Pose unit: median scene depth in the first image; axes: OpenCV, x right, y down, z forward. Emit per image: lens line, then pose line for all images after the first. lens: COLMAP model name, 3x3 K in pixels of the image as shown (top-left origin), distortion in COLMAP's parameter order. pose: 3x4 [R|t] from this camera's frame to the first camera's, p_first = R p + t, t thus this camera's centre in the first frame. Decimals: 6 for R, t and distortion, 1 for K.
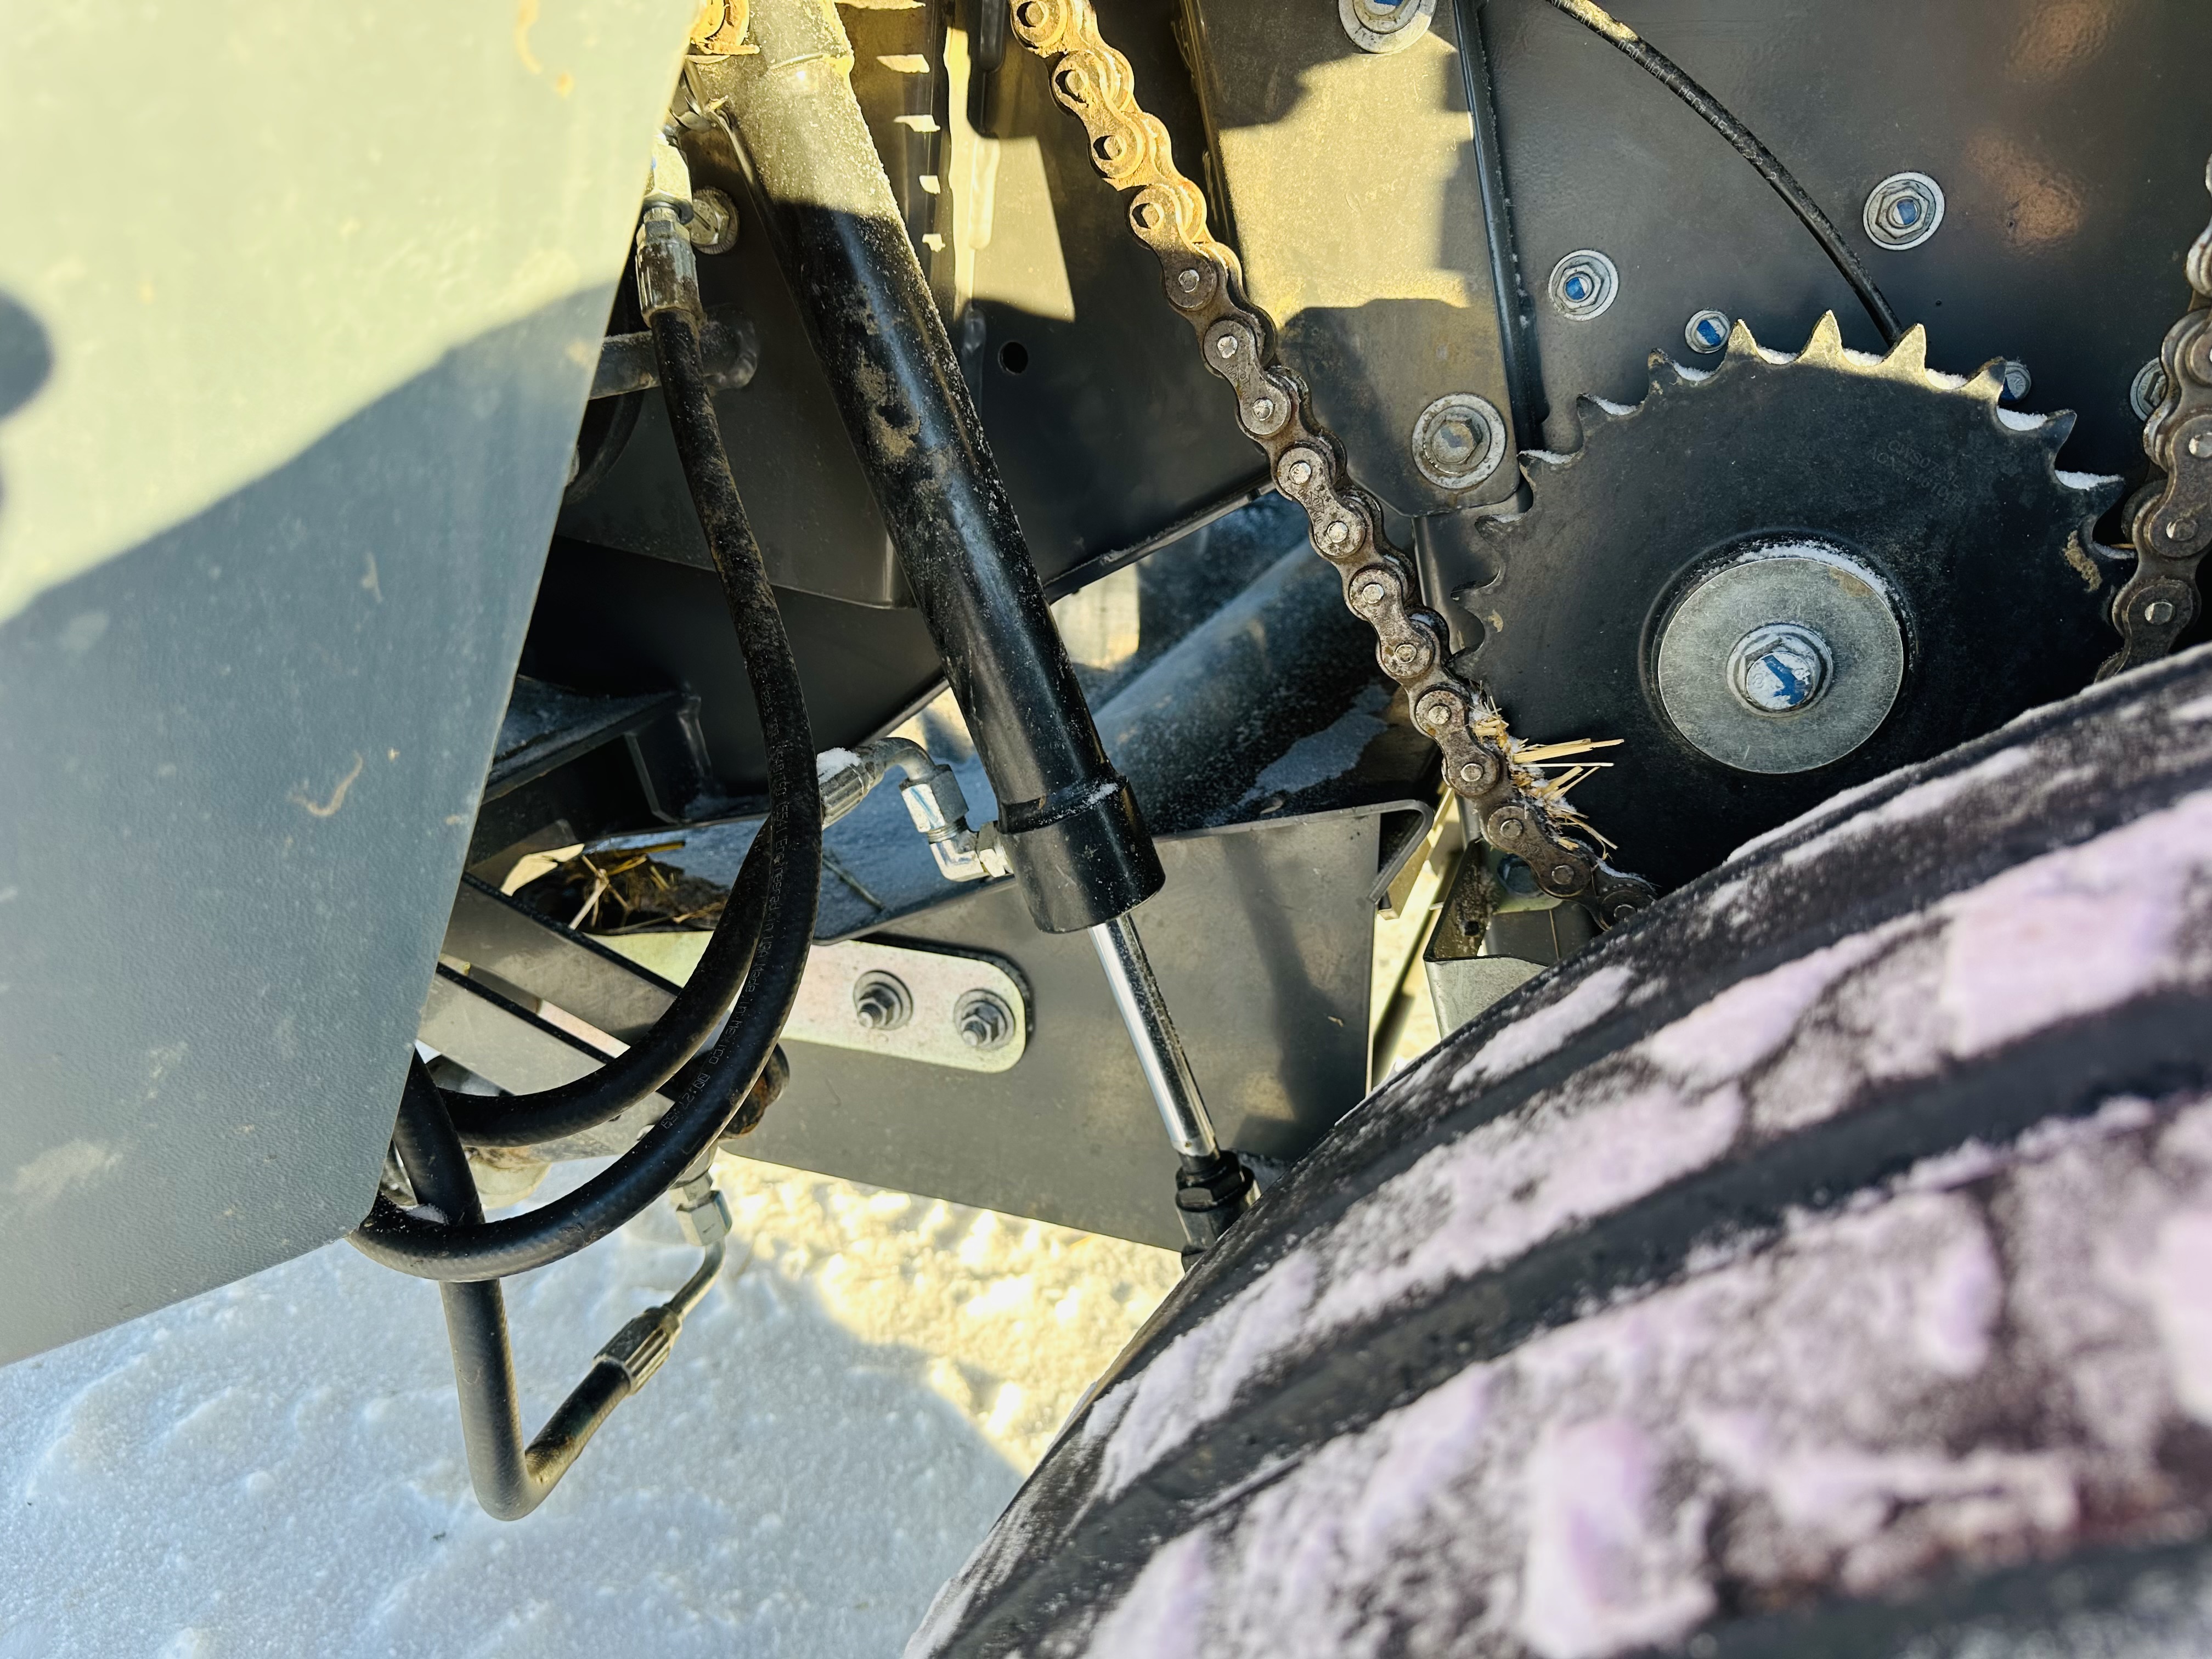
lens RADIAL K [[1532.9, 0, 1106.0], [0, 1532.9, 829.5], [0, 0, 1]] dist [0.037059, -0.045972]
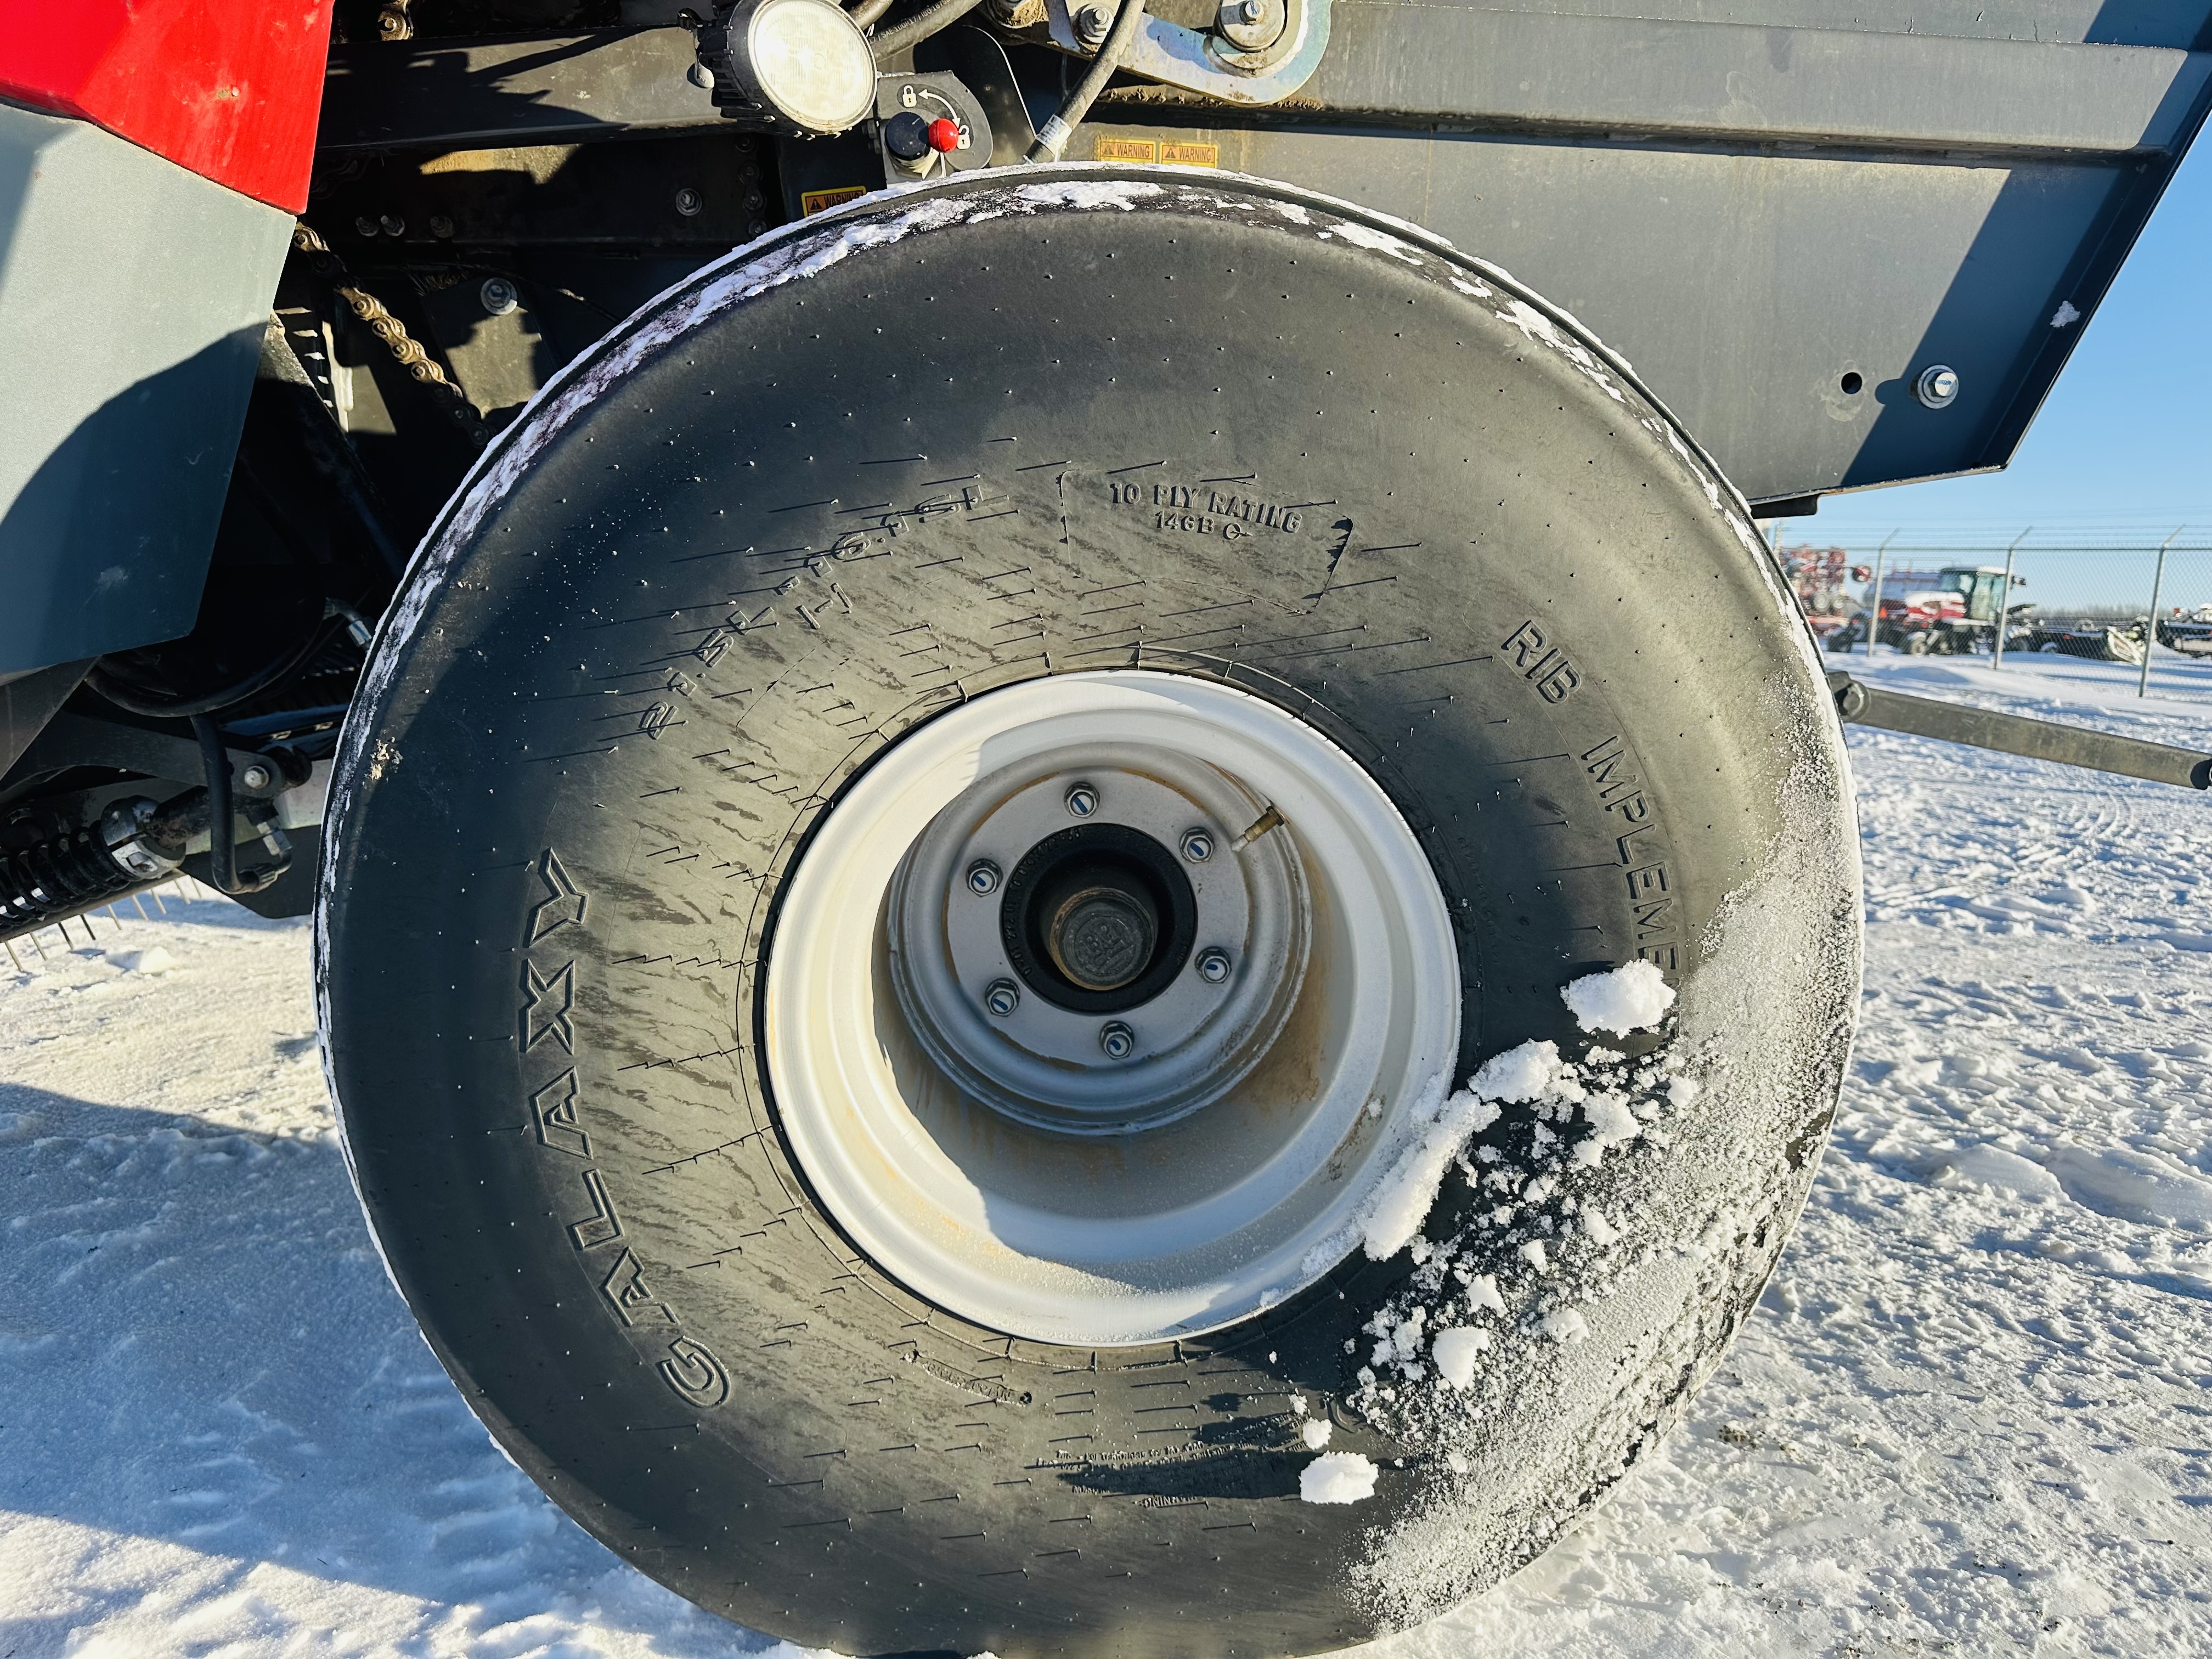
lens RADIAL K [[1532.9, 0, 1106.0], [0, 1532.9, 829.5], [0, 0, 1]] dist [0.037059, -0.045972]
pose [[0.916032, -0.167523, 0.364446, 0.010545], [0.249289, 0.949589, -0.190094, 1.045624], [-0.314228, 0.264985, 0.911616, -1.447500]]
